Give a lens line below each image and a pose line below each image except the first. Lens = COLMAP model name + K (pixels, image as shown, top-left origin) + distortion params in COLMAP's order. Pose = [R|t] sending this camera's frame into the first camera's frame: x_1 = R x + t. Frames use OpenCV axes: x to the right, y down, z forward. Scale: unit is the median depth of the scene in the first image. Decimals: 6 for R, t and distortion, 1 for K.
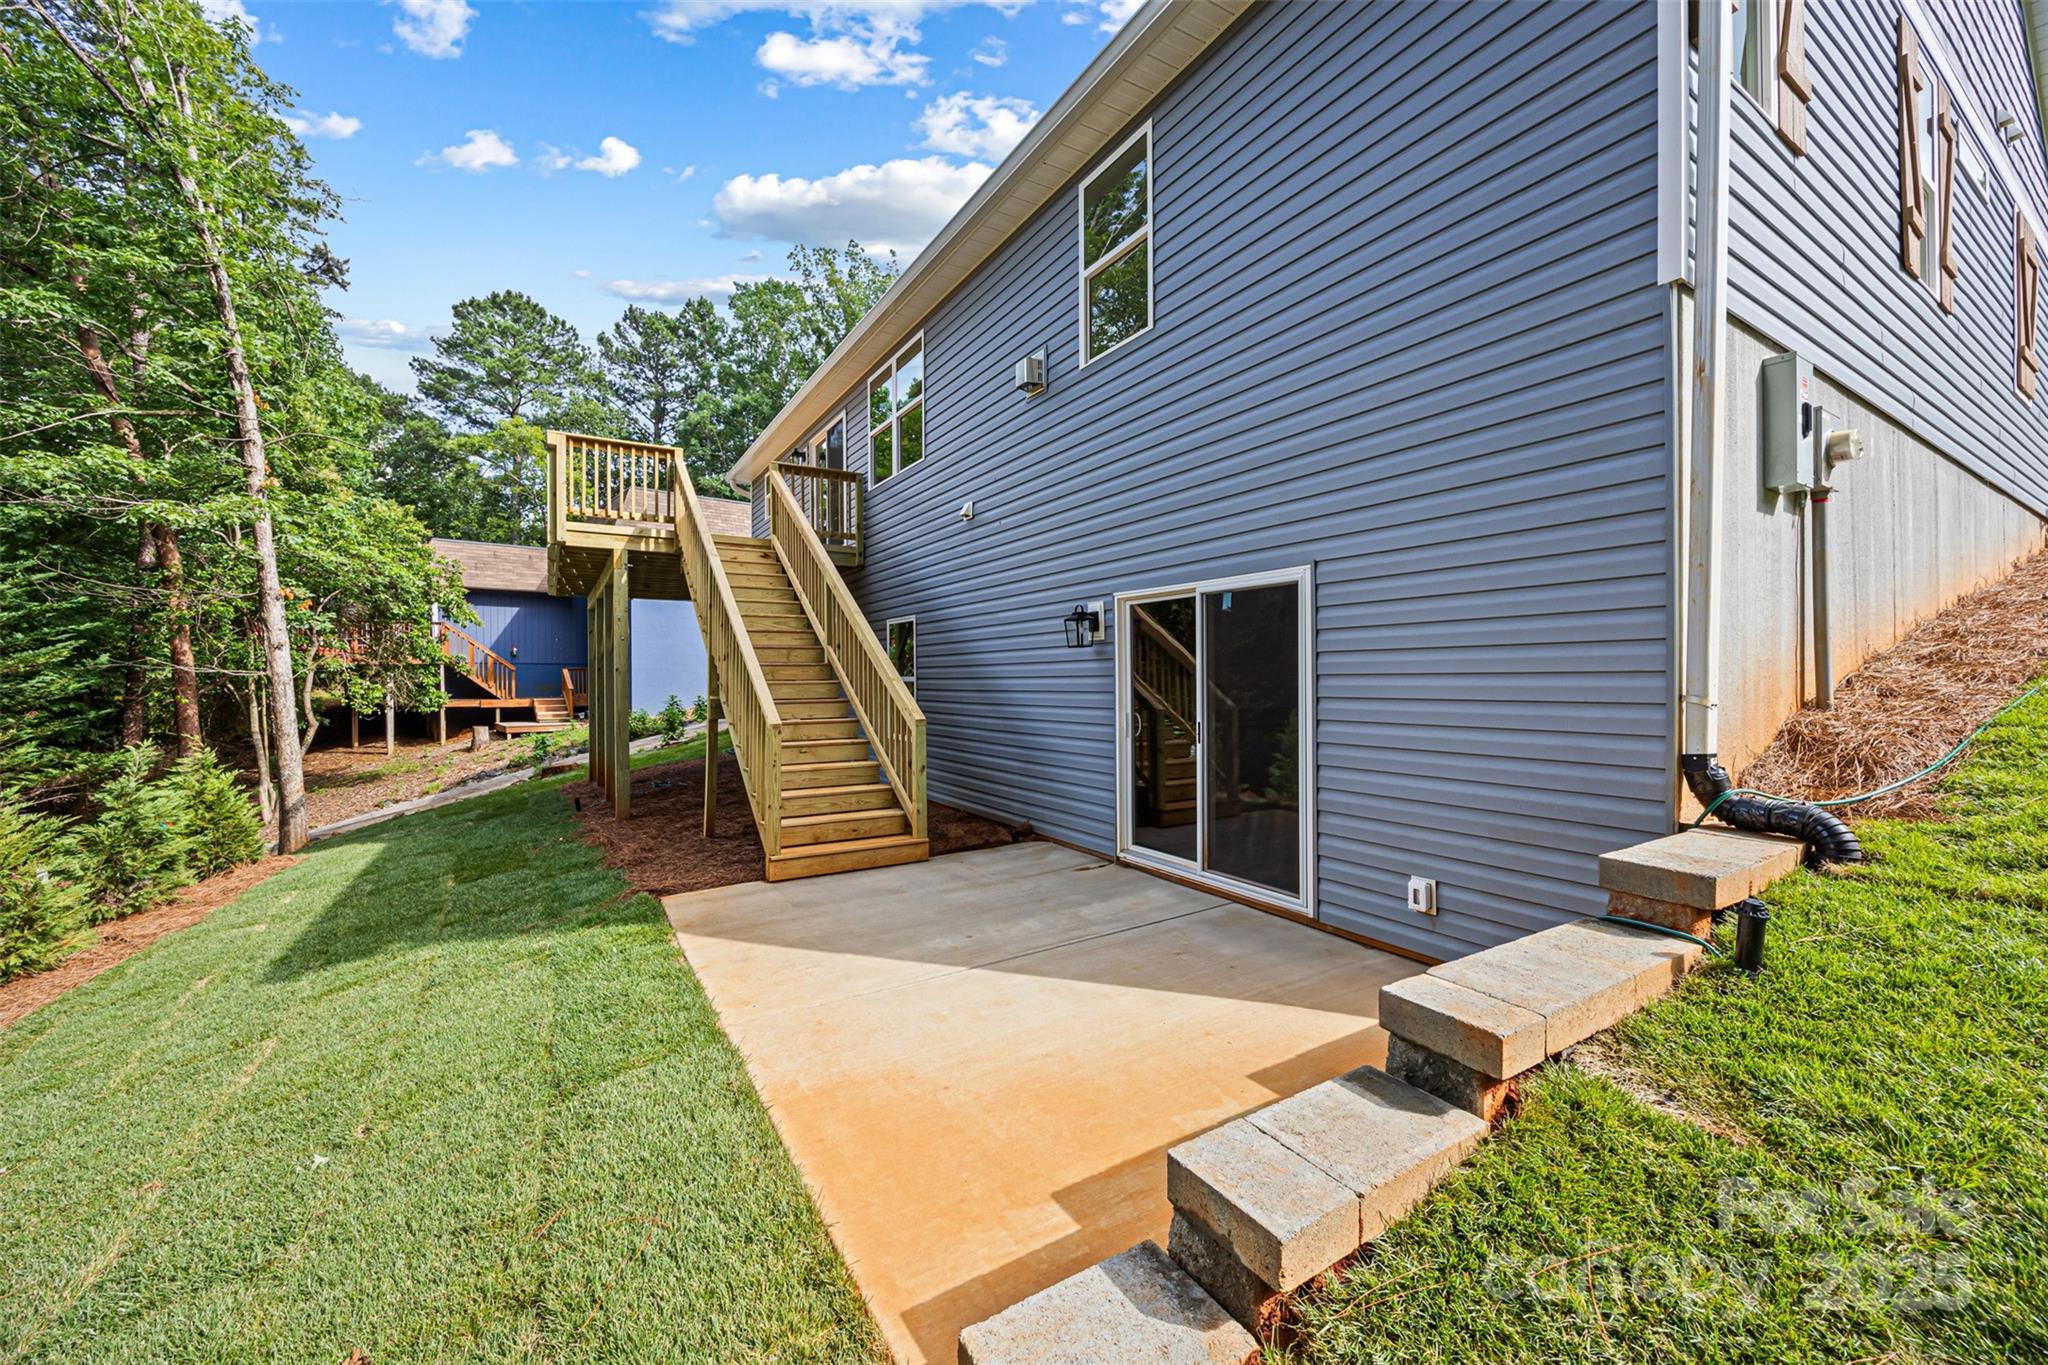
lens RADIAL K [[777.0, 0, 1028.3], [0, 777.0, 679.0], [0, 0, 1]] dist [-0.005383, 0.000613]
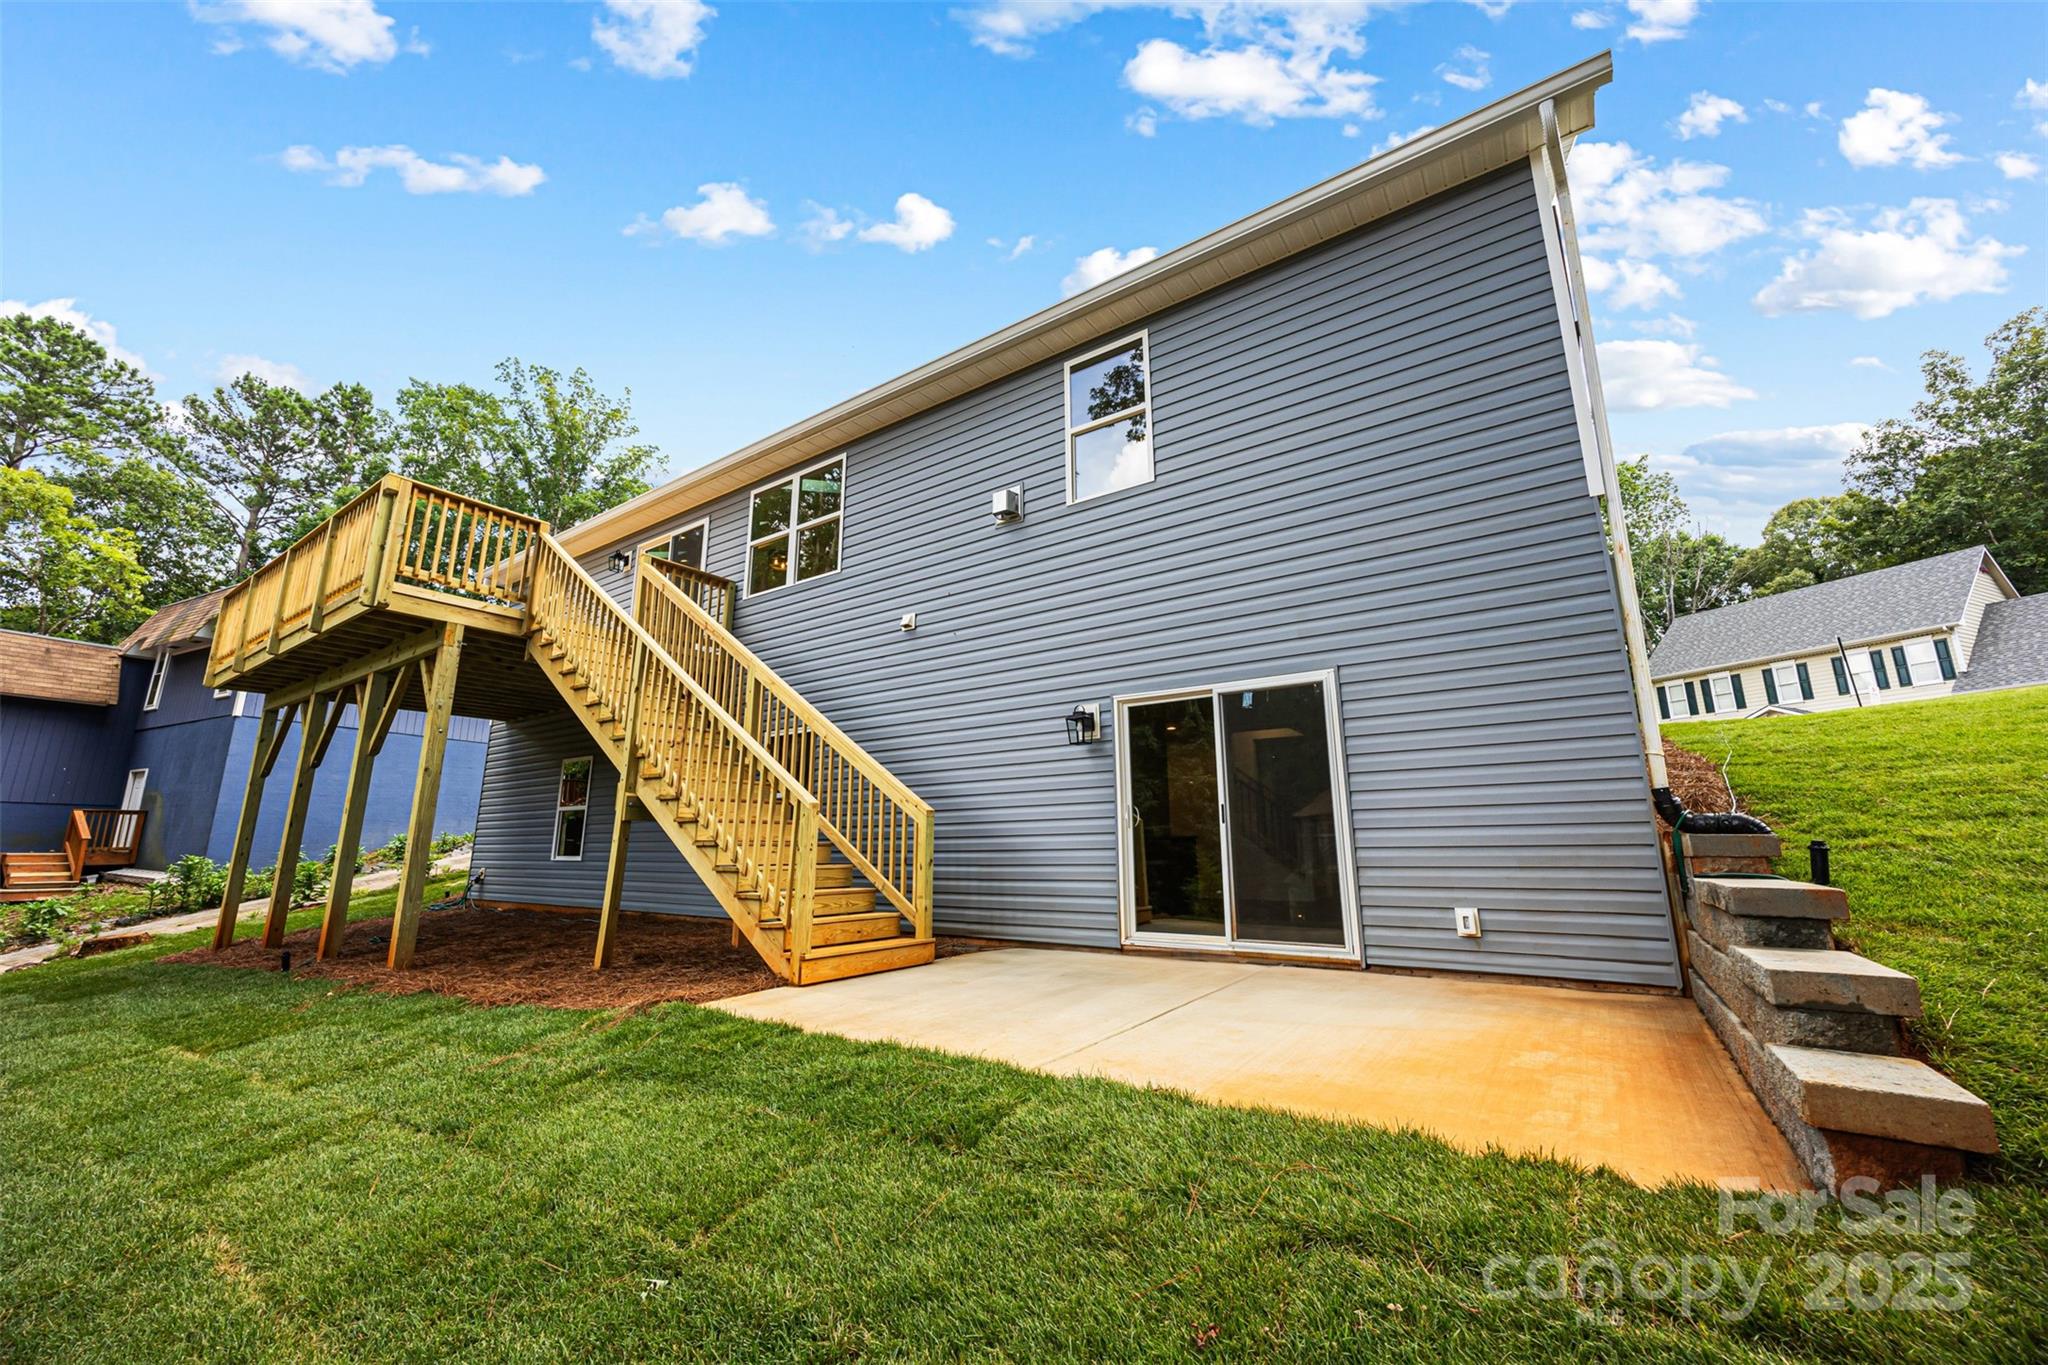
lens RADIAL K [[777.0, 0, 1031.6], [0, 777.0, 672.4], [0, 0, 1]] dist [-0.005383, 0.000613]
pose [[0.915872, 0.089624, 0.391340, -0.382721], [0.001105, 0.974197, -0.225695, 0.094856], [-0.401470, 0.207140, 0.892141, 0.041315]]
